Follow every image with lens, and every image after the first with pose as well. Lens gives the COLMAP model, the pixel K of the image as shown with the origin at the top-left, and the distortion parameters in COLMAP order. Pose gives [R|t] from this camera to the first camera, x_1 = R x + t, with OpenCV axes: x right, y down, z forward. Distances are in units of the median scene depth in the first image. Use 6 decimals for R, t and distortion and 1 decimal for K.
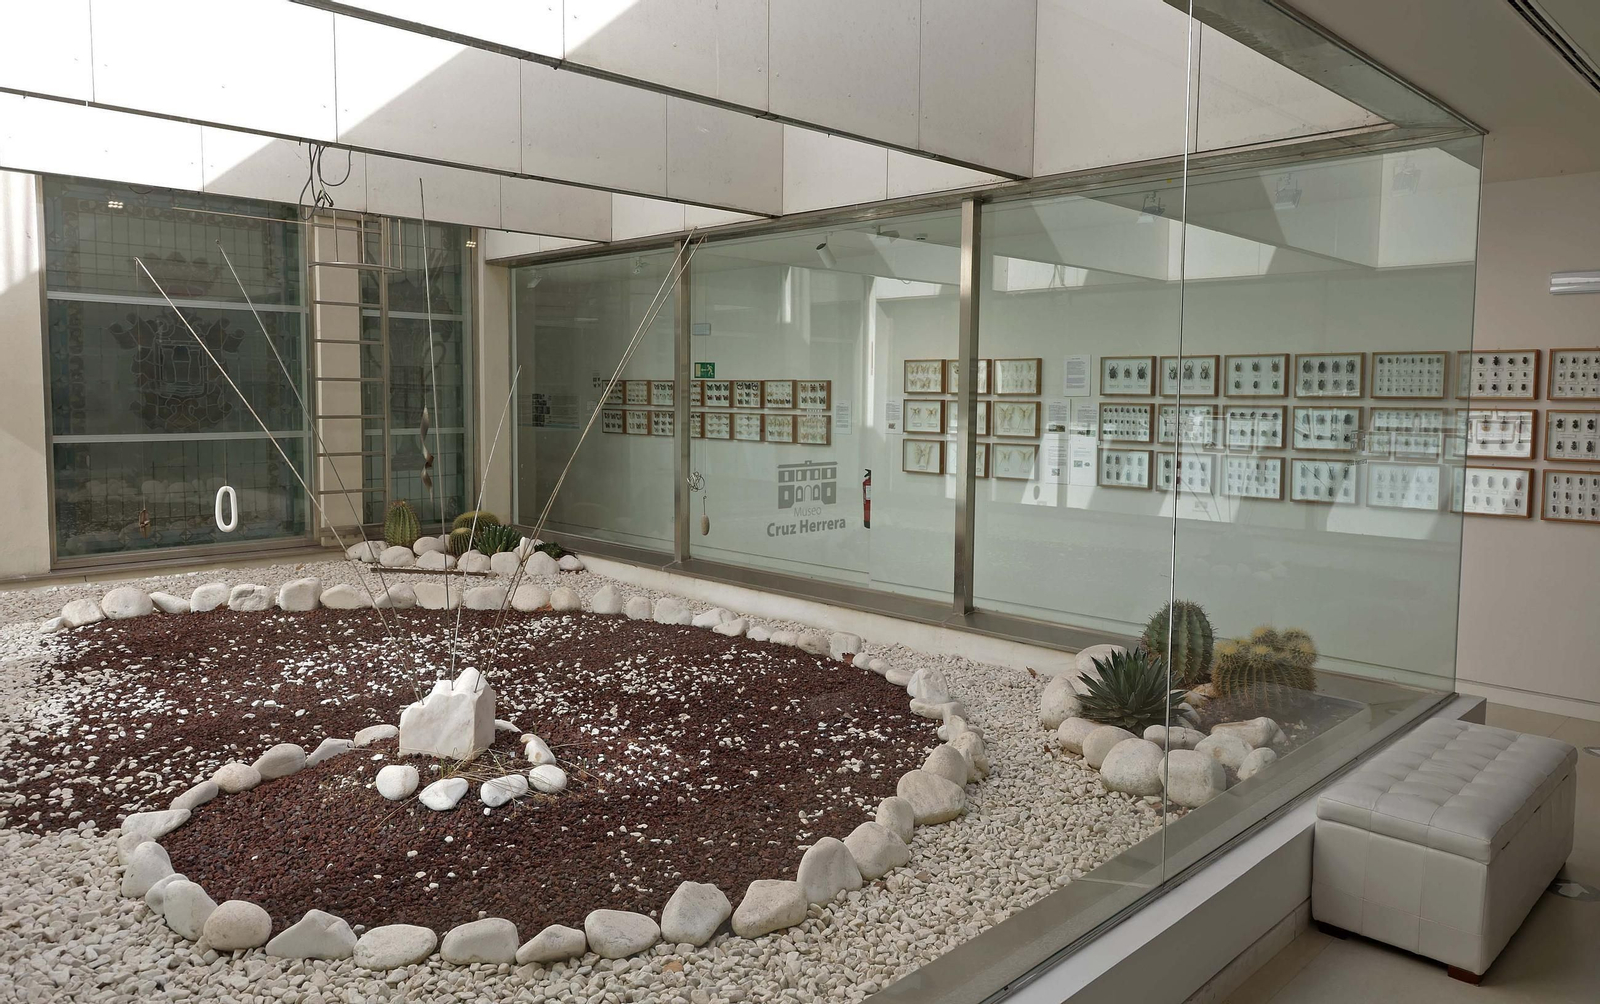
lens RADIAL K [[1123.8, 0, 797.1], [0, 1123.8, 486.9], [0, 0, 1]] dist [0.006165, -0.003248]
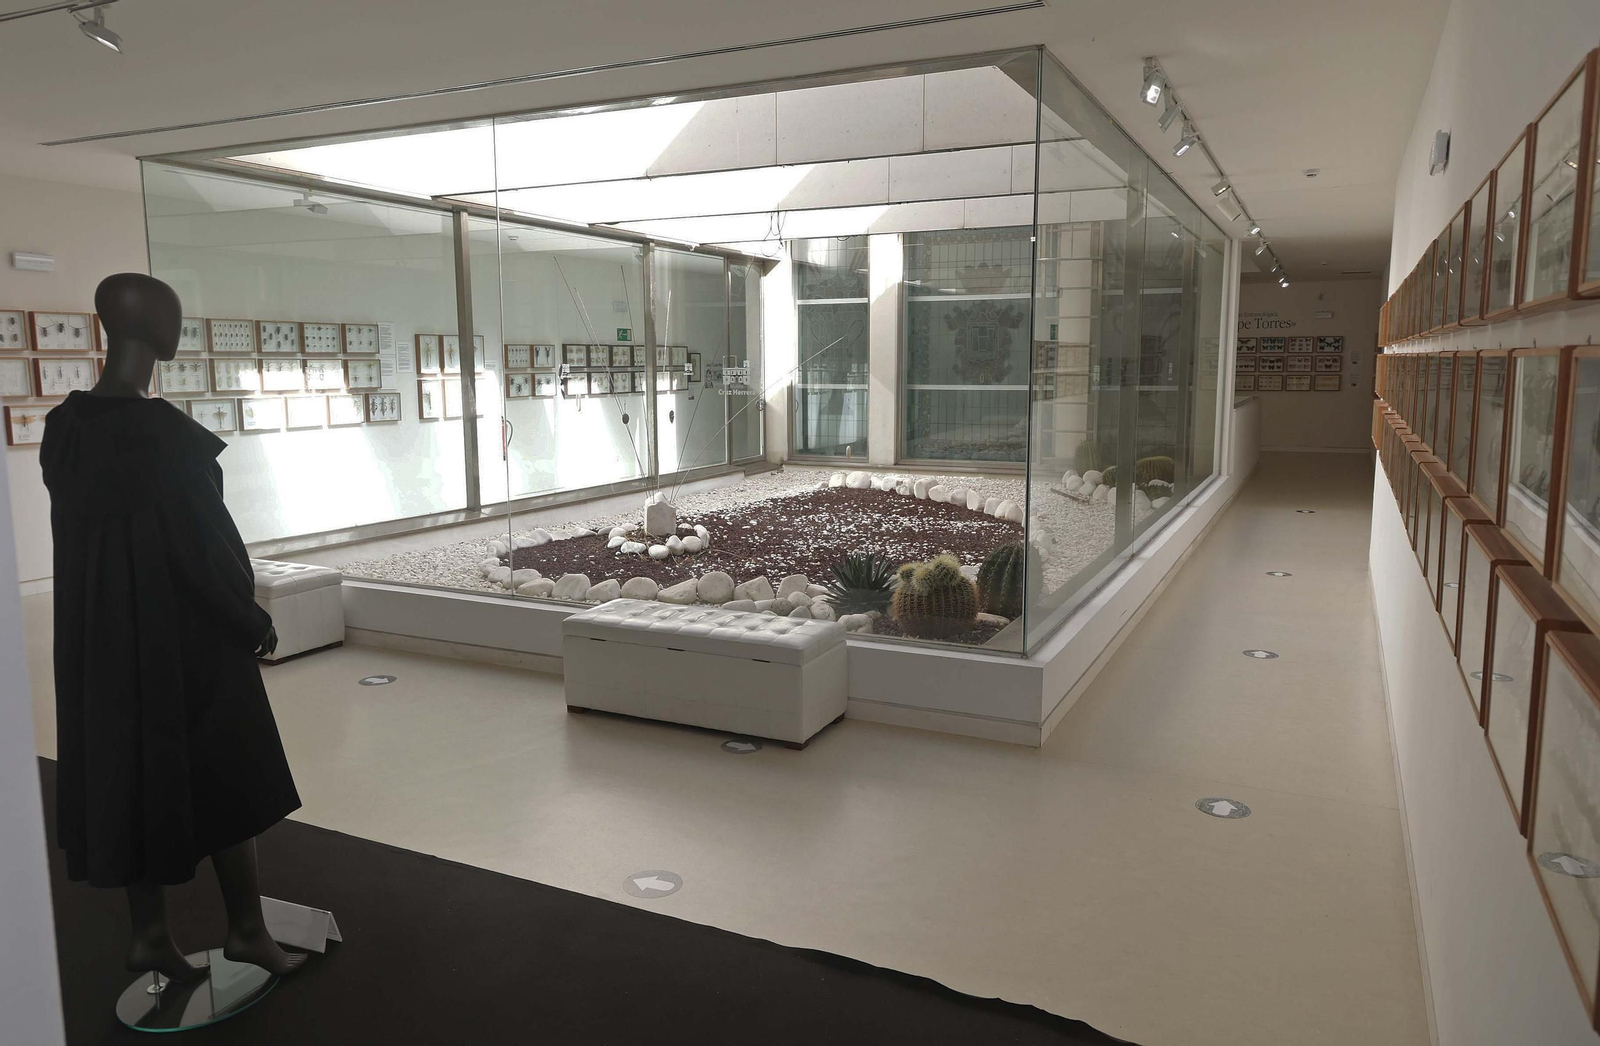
lens RADIAL K [[1155.7, 0, 803.1], [0, 1155.7, 520.5], [0, 0, 1]] dist [0.031960, -0.000906]
pose [[0.332099, 0.120345, -0.935536, 1.242016], [-0.081676, 0.991771, 0.098586, -0.002518], [0.939702, 0.043670, 0.339196, 0.402764]]
